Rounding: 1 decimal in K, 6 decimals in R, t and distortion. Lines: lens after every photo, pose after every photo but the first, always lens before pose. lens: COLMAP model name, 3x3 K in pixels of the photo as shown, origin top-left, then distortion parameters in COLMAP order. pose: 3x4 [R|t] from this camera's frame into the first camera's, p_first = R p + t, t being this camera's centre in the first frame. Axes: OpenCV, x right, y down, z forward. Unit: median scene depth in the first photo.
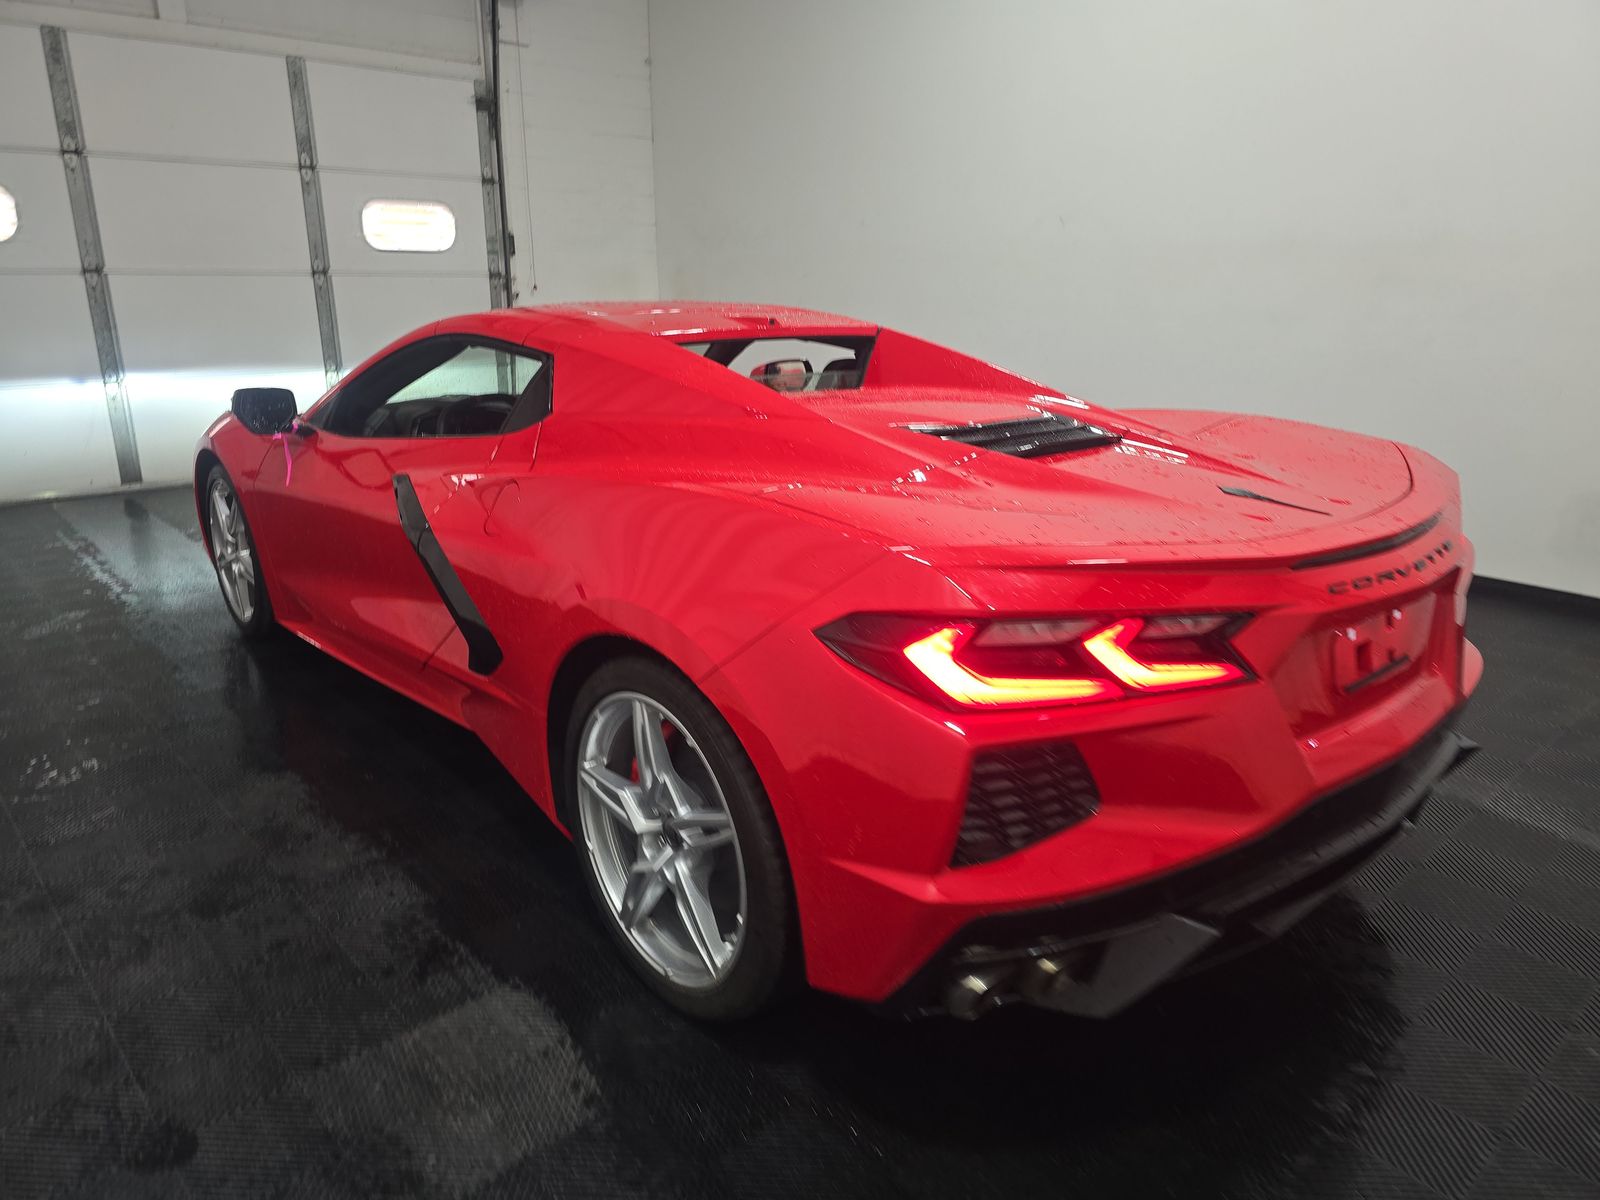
lens RADIAL K [[1077.8, 0, 812.8], [0, 1077.8, 596.3], [0, 0, 1]] dist [0.028444, -0.032738]
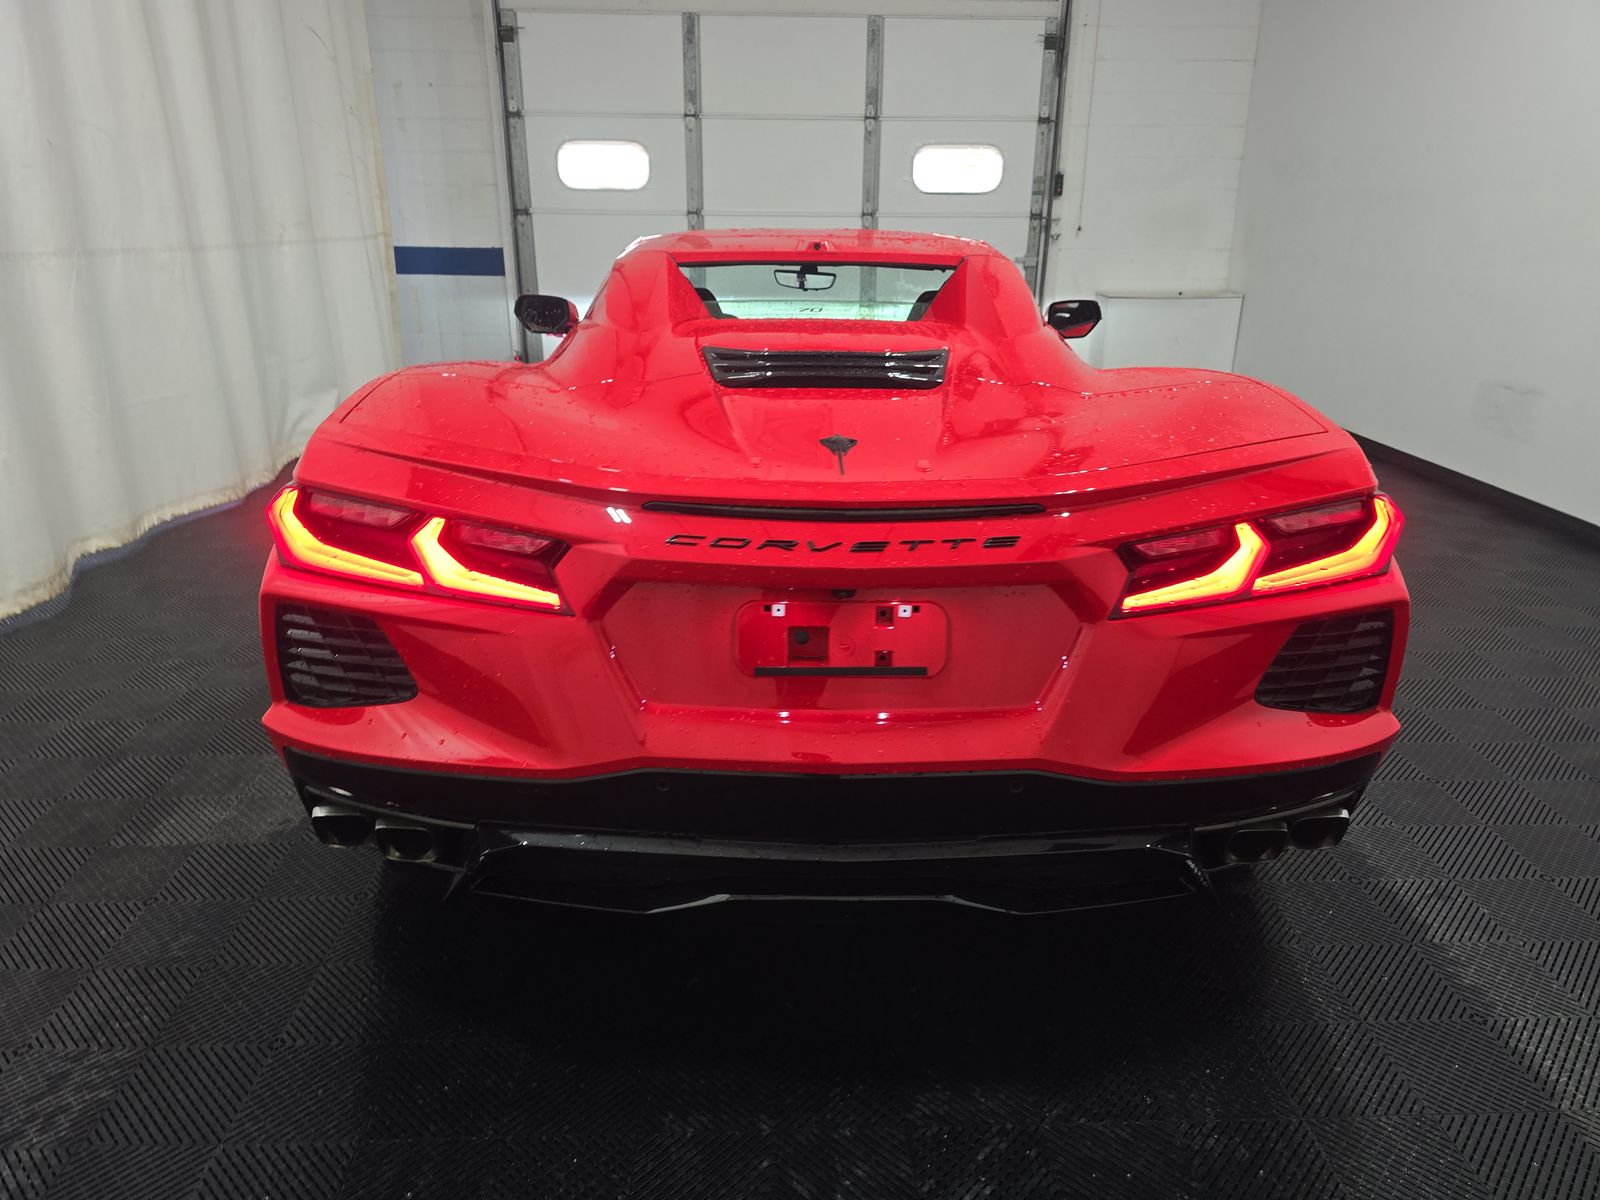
lens RADIAL K [[1077.8, 0, 789.6], [0, 1077.8, 602.7], [0, 0, 1]] dist [0.028444, -0.032738]
pose [[0.762662, 0.213566, -0.610522, 0.252882], [-0.185202, 0.976498, 0.110234, -0.015904], [0.619716, 0.028999, 0.784290, 0.088408]]
